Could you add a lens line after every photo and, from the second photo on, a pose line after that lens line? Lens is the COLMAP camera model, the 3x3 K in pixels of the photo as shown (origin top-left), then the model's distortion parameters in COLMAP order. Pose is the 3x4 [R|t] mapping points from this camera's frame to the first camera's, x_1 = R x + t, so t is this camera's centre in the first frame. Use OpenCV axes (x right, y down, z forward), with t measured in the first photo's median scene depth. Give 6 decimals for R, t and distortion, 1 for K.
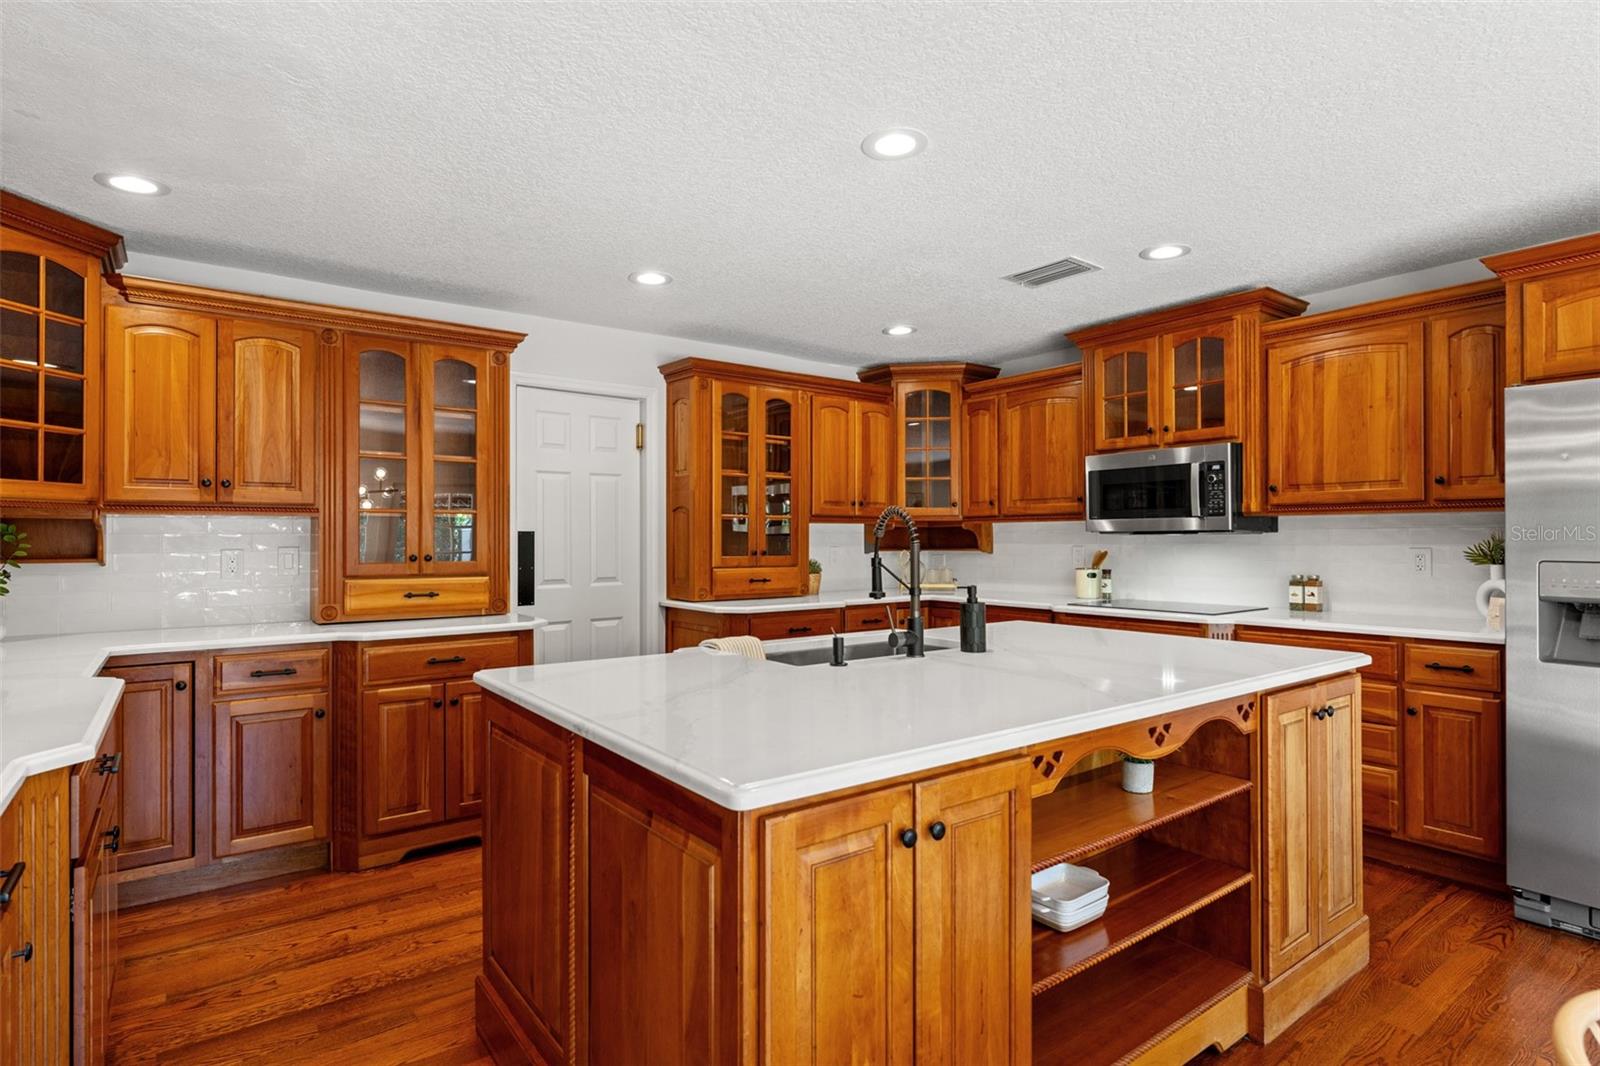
lens RADIAL K [[825.7, 0, 793.6], [0, 825.7, 539.2], [0, 0, 1]] dist [-0.004740, 0.001227]
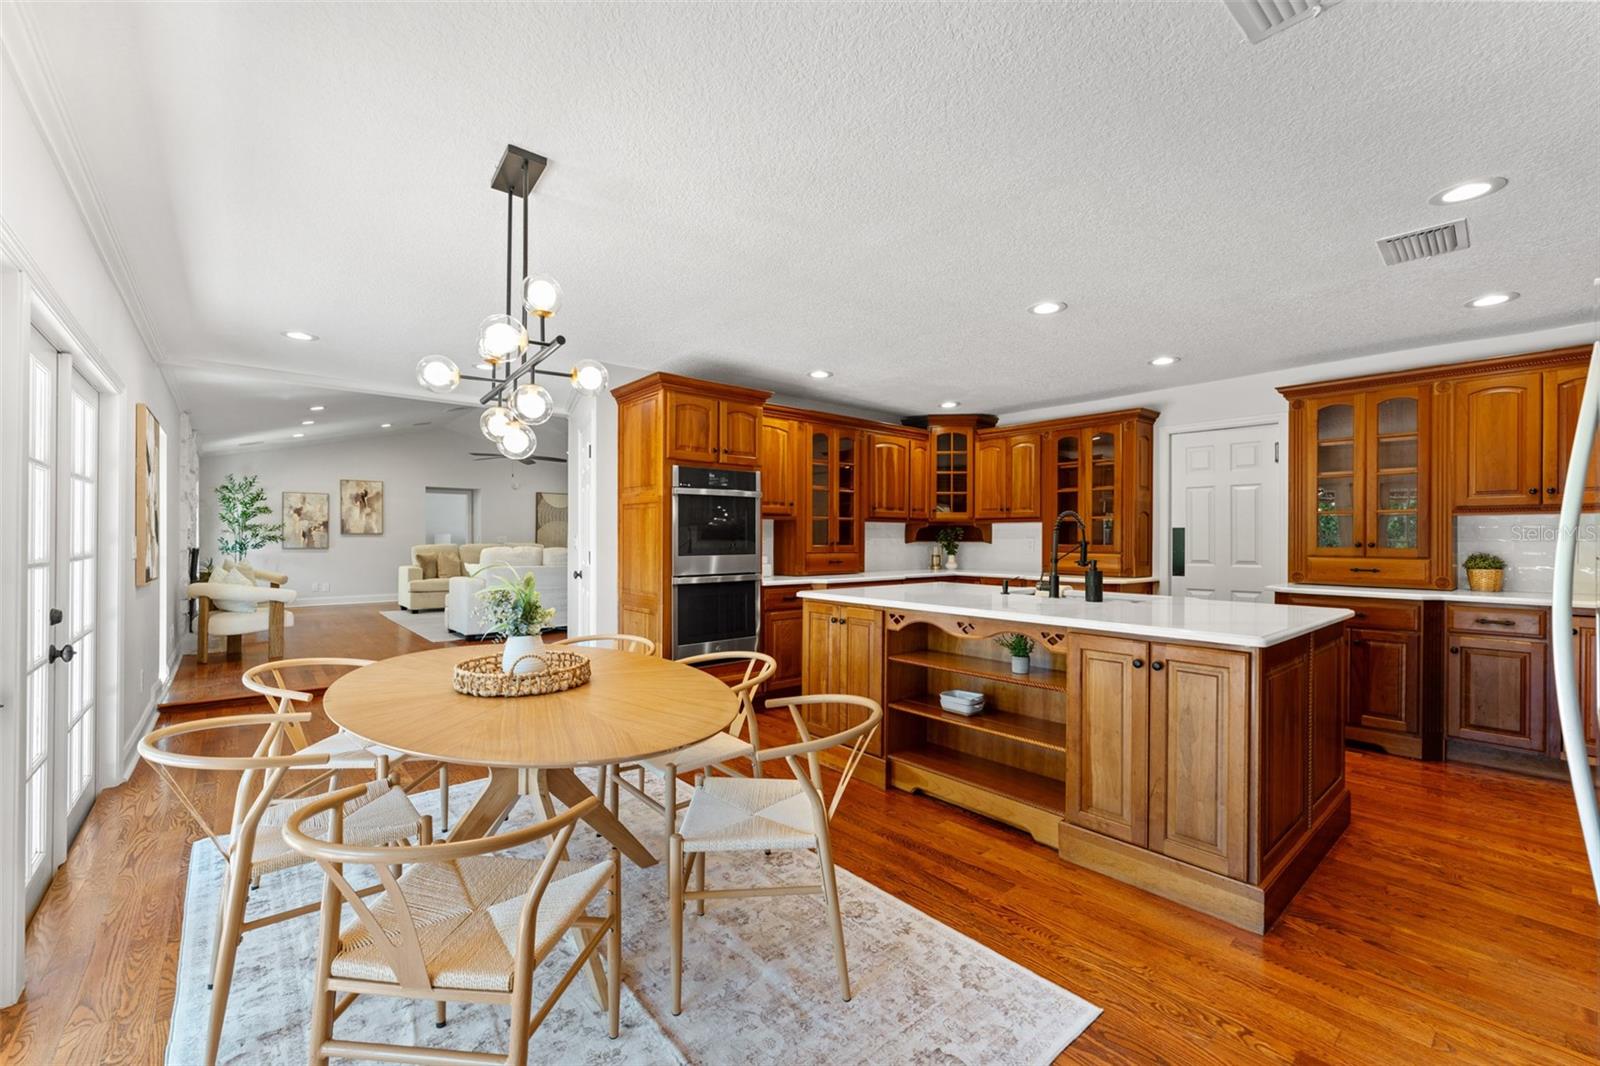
lens RADIAL K [[658.6, 0, 800.6], [0, 658.6, 540.7], [0, 0, 1]] dist [-0.007146, 0.000175]
pose [[0.068892, 0.008423, -0.997589, 1.068941], [-0.003855, 0.999959, 0.008177, 0.008415], [0.997617, 0.003282, 0.068922, 0.263720]]
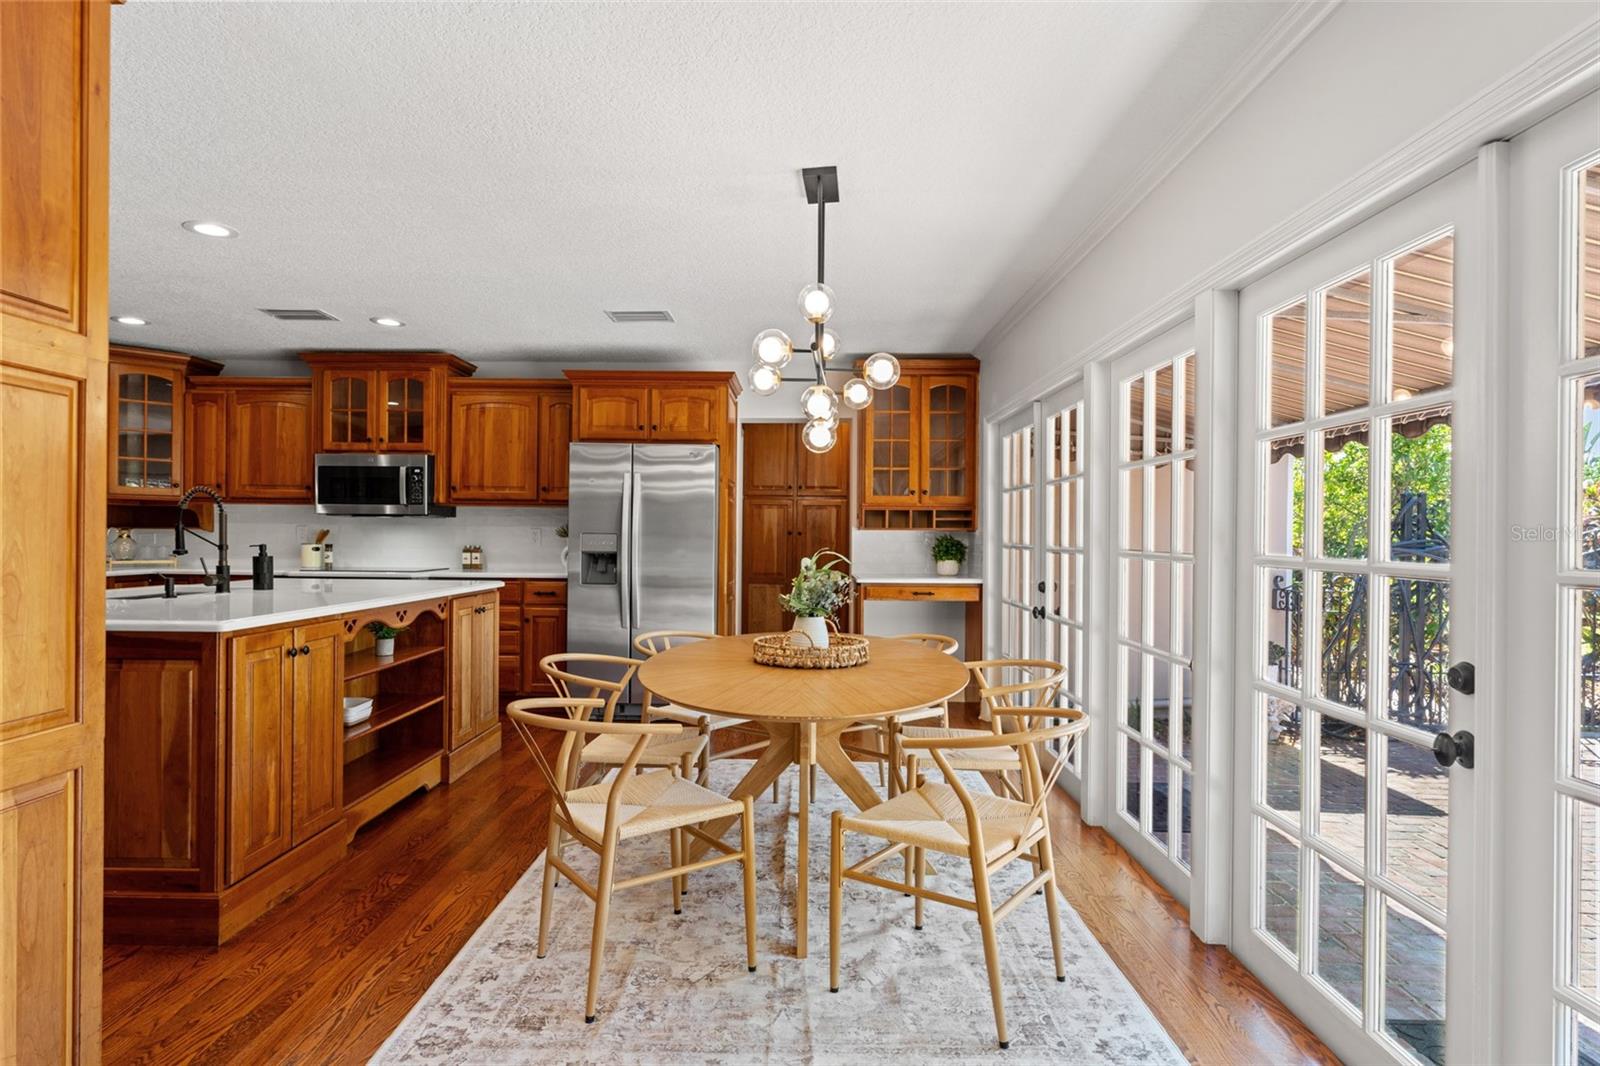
lens RADIAL K [[825.7, 0, 792.1], [0, 825.7, 531.9], [0, 0, 1]] dist [-0.004740, 0.001227]
pose [[0.601605, 0.012716, 0.798693, -0.287916], [-0.012912, 0.999897, -0.006193, 0.023624], [-0.798689, -0.006587, 0.601707, -0.463548]]
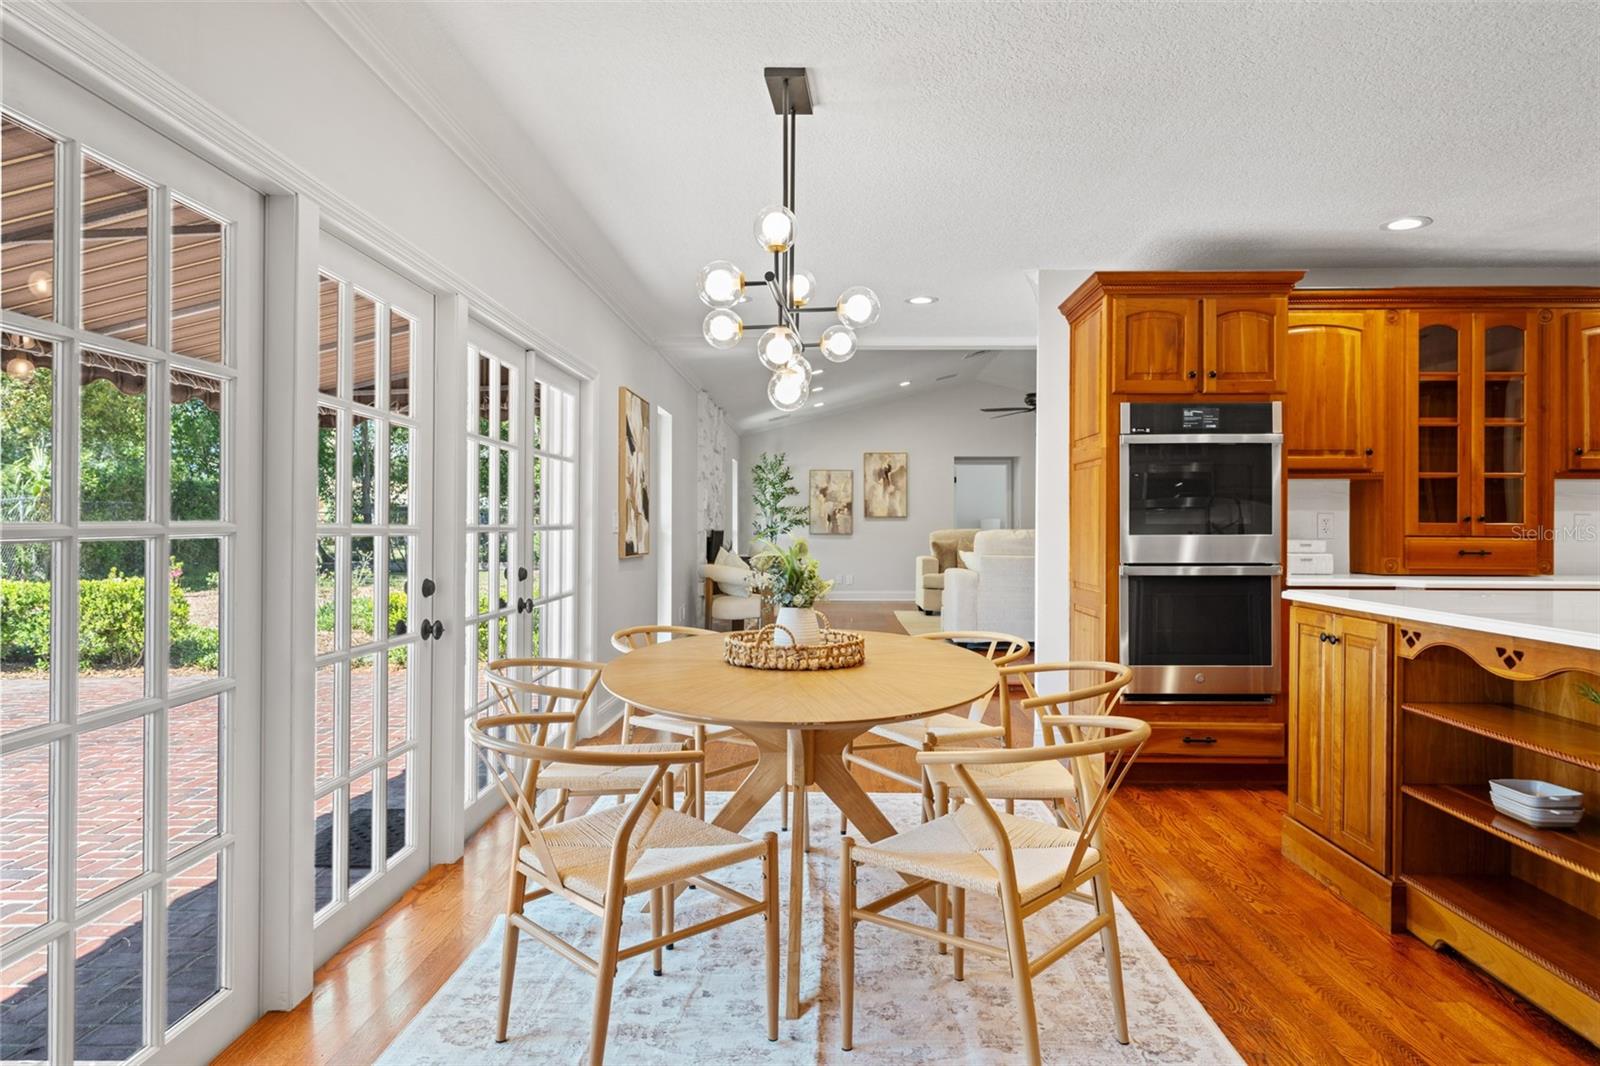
lens RADIAL K [[990.0, 0, 801.3], [0, 990.0, 532.7], [0, 0, 1]] dist [0.000337, -0.001152]
pose [[-0.620317, 0.007491, -0.784315, 1.084143], [-0.000826, 0.999948, 0.010203, 0.032928], [0.784351, 0.006977, -0.620278, 0.575820]]
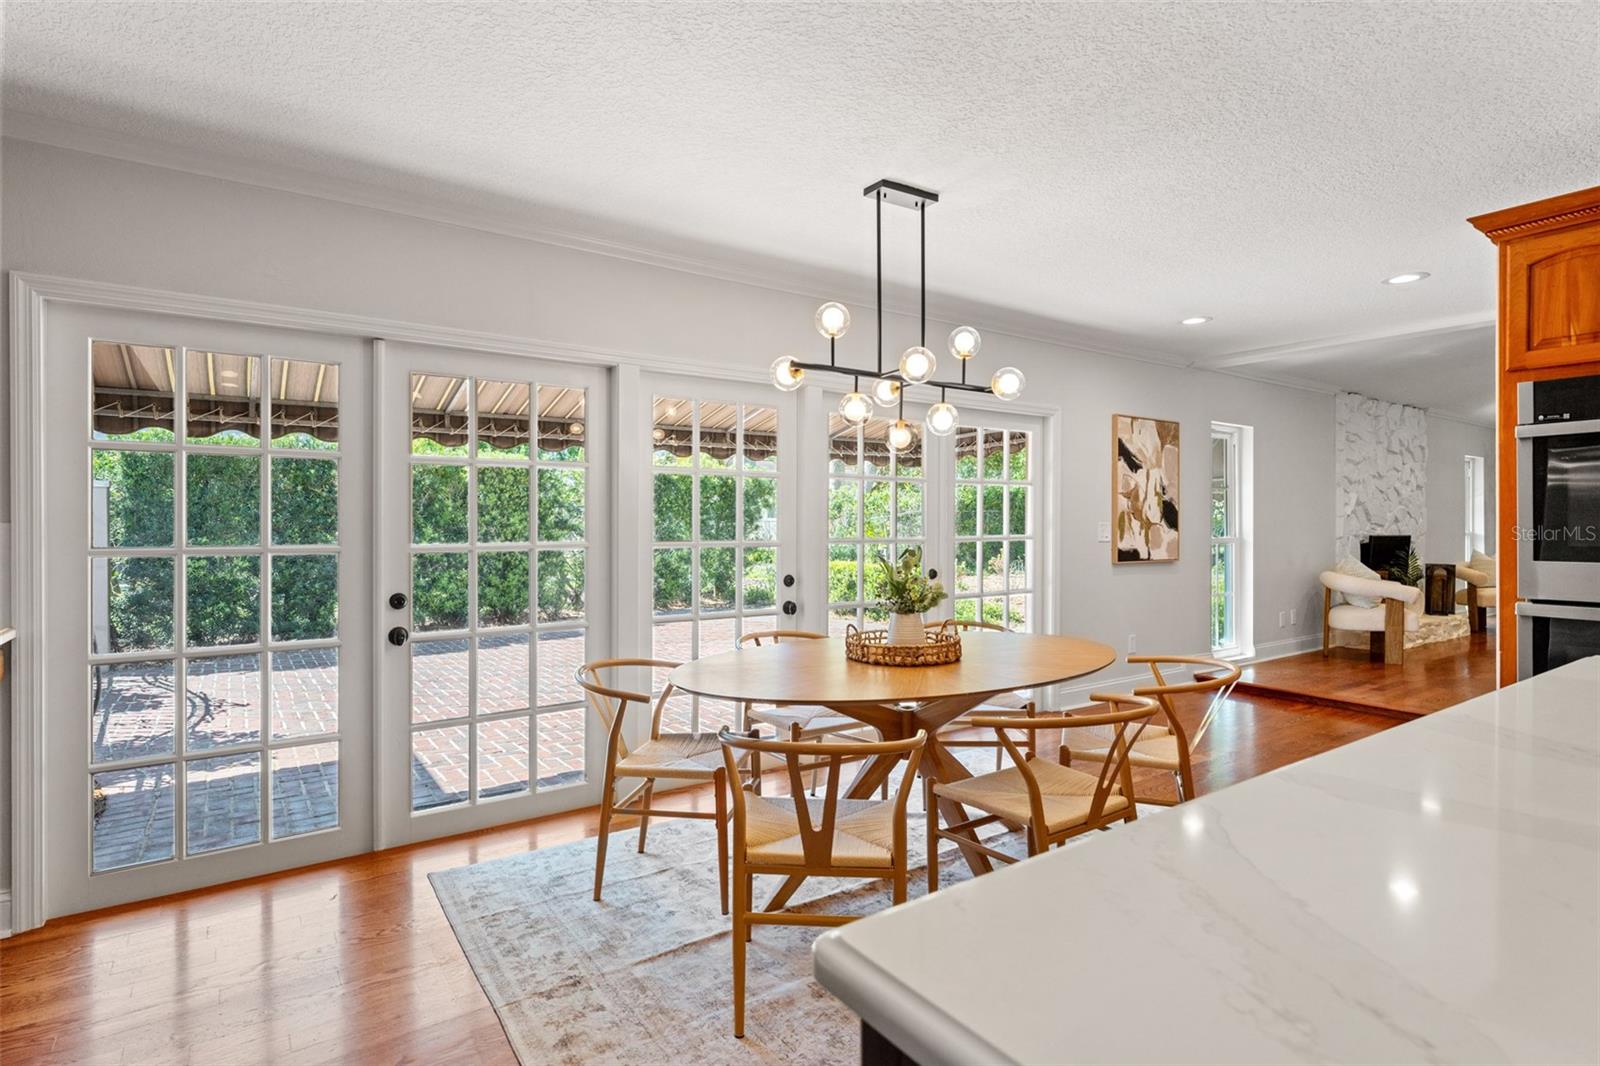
lens RADIAL K [[804.6, 0, 791.7], [0, 804.6, 523.8], [0, 0, 1]] dist [0.000610, -0.000582]
pose [[-0.999196, 0.004597, 0.039840, 0.500408], [0.004715, 0.999985, 0.002852, 0.008024], [-0.039826, 0.003037, -0.999202, 0.901439]]
